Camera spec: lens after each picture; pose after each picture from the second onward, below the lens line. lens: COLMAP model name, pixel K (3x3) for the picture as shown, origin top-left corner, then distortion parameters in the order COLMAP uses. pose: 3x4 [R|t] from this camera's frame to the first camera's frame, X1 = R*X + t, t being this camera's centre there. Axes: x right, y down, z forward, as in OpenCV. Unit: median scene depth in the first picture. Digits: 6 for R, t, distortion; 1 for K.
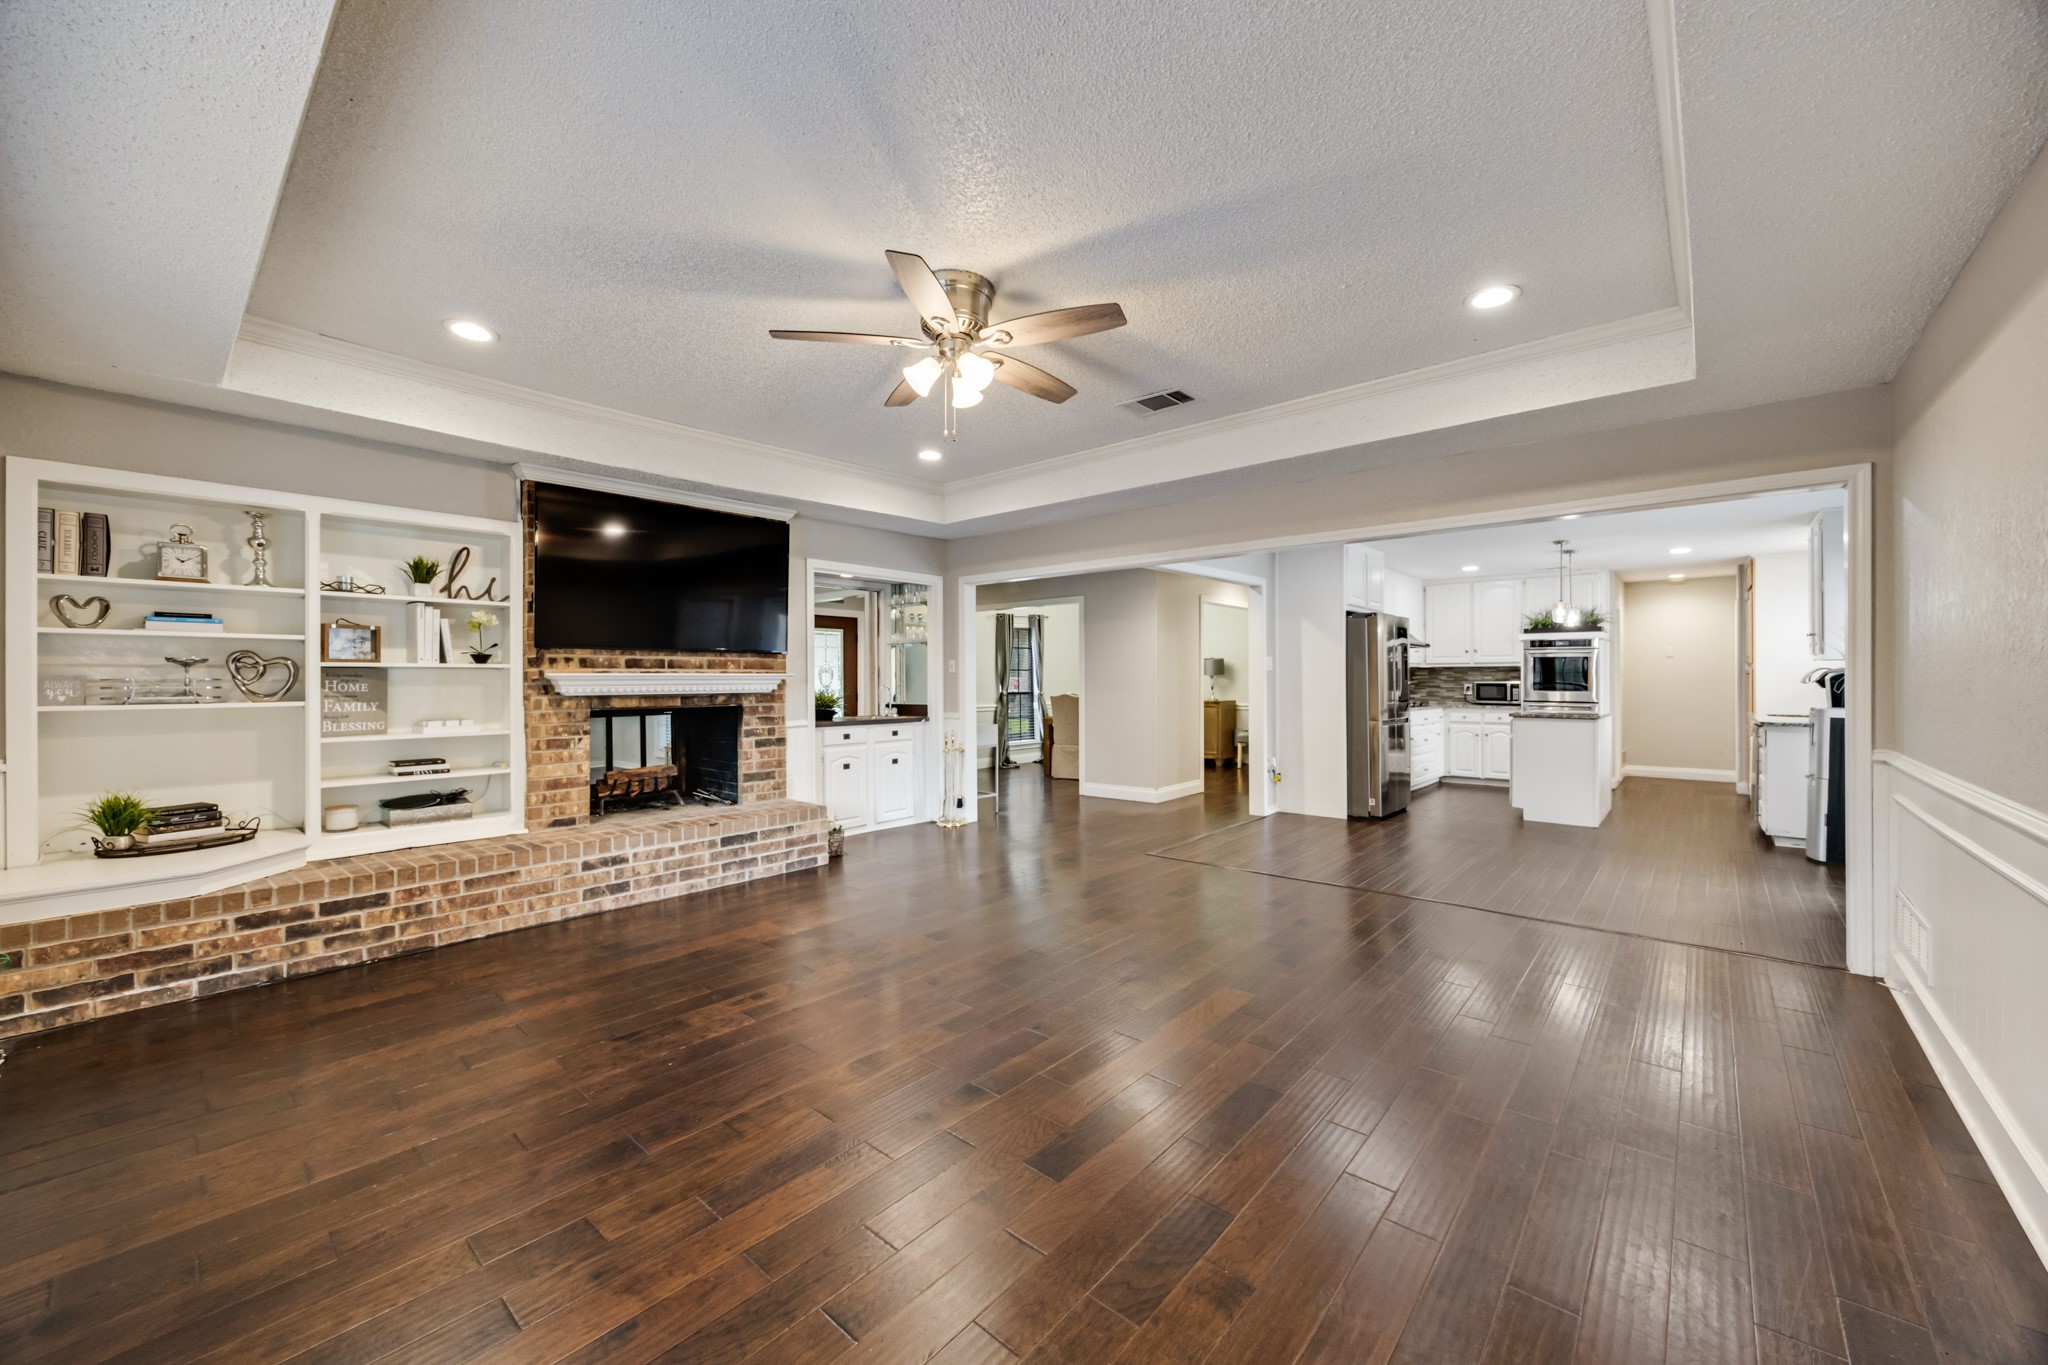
lens RADIAL K [[796.9, 0, 1024.0], [0, 796.9, 682.5], [0, 0, 1]] dist [-0.001349, 0.000057]
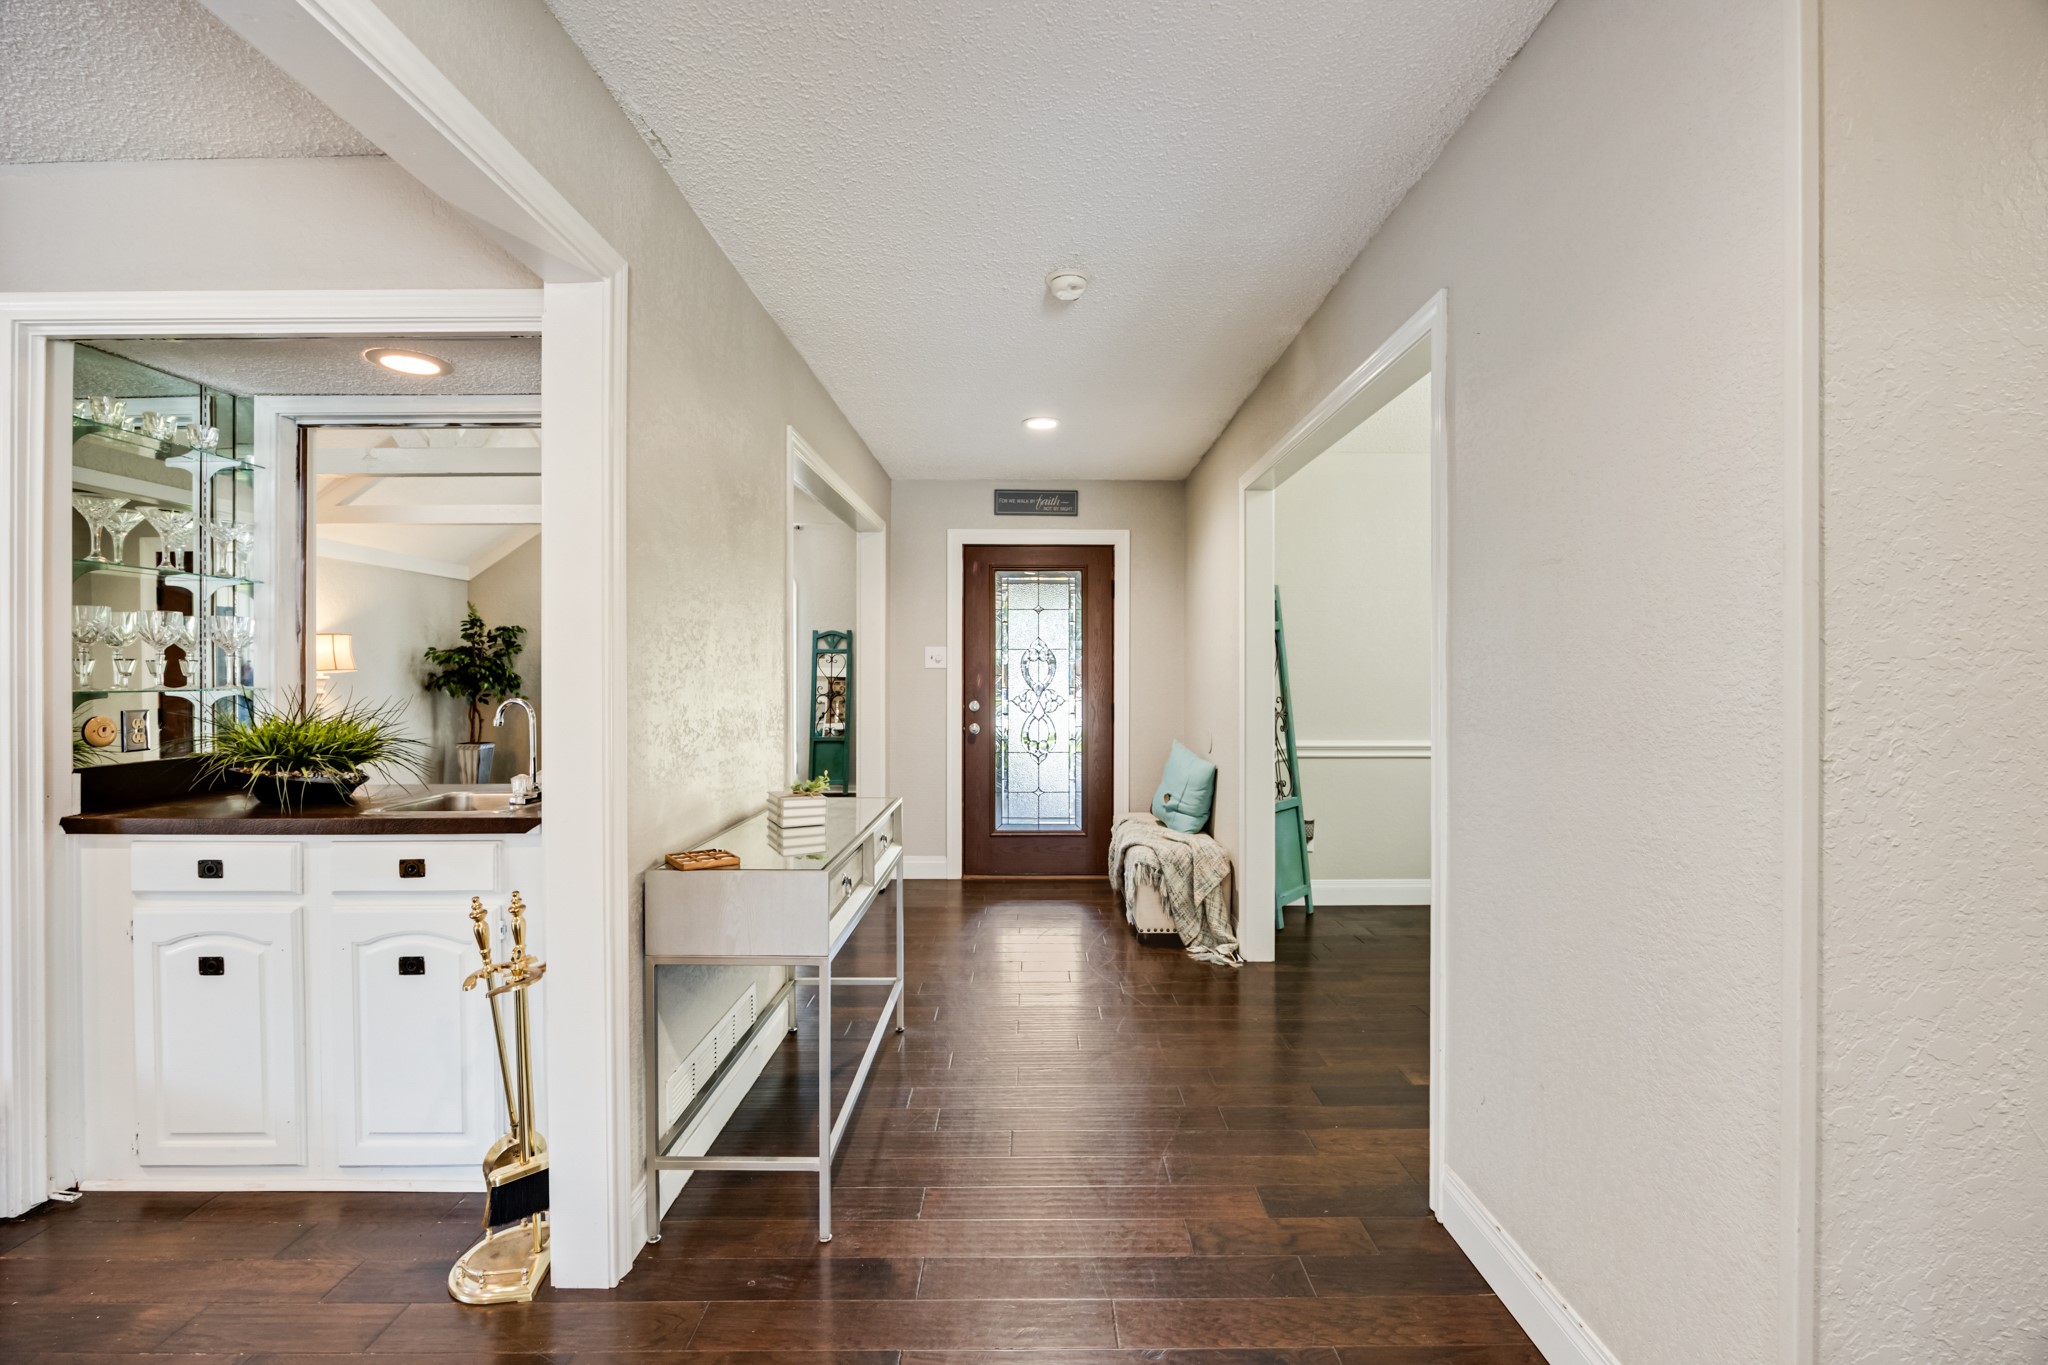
lens RADIAL K [[846.3, 0, 1024.0], [0, 846.3, 682.5], [0, 0, 1]] dist [-0.000656, -0.000019]
pose [[0.654278, 0.008981, -0.756201, 0.320018], [-0.000830, 0.999937, 0.011158, -0.010623], [0.756254, -0.006673, 0.654244, 1.451235]]
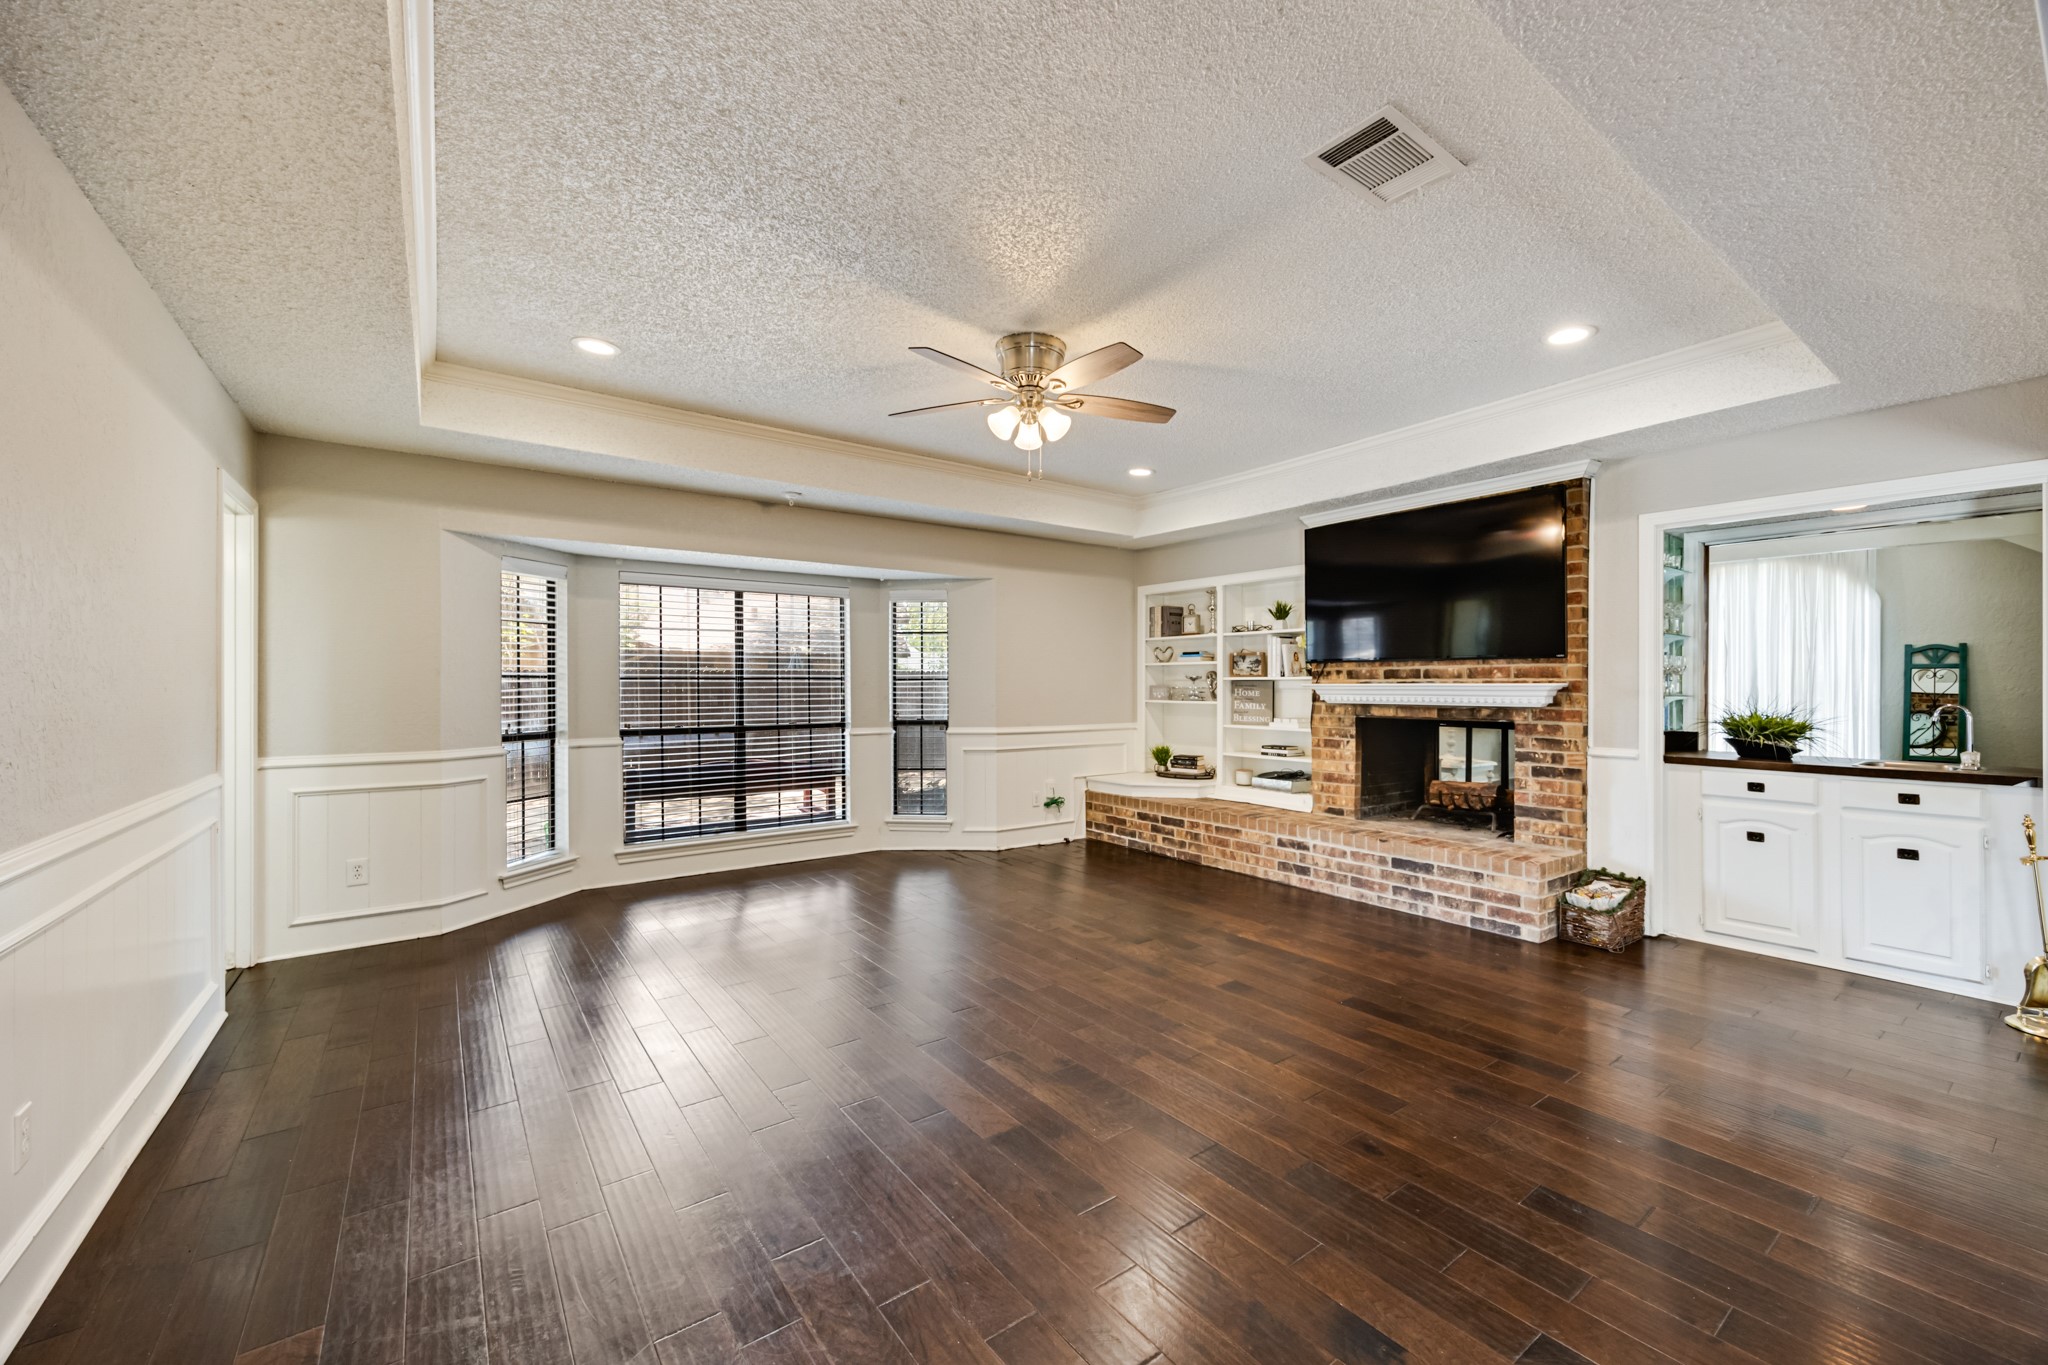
lens RADIAL K [[796.9, 0, 1024.0], [0, 796.9, 682.5], [0, 0, 1]] dist [-0.001349, 0.000057]
pose [[-0.222500, -0.002199, -0.974930, 0.688988], [-0.006484, 0.999979, -0.000775, -0.010087], [0.974911, 0.006149, -0.222510, 0.842260]]
